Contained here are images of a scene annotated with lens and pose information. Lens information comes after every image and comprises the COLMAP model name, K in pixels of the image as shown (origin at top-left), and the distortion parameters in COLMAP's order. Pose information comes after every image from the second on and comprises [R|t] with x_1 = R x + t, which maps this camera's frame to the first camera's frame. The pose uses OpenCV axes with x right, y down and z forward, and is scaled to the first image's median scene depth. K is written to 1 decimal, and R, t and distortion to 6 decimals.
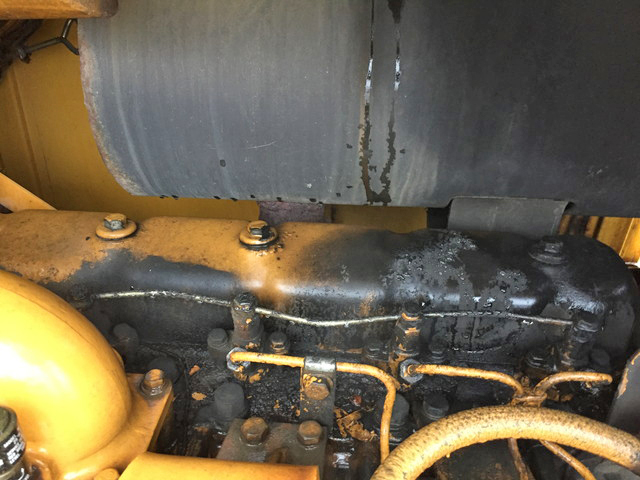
lens RADIAL K [[551.6, 0, 316.3], [0, 551.6, 241.0], [0, 0, 1]] dist [0.062253, -0.106070]
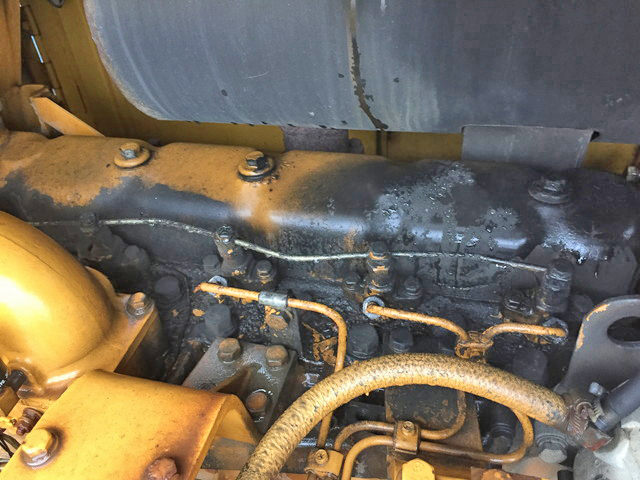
lens RADIAL K [[551.6, 0, 316.9], [0, 551.6, 240.7], [0, 0, 1]] dist [0.062253, -0.106070]
pose [[0.978157, 0.043937, -0.203173, 0.238196], [-0.005234, 0.982303, 0.187226, -0.071761], [0.207803, -0.182073, 0.961076, 0.004599]]
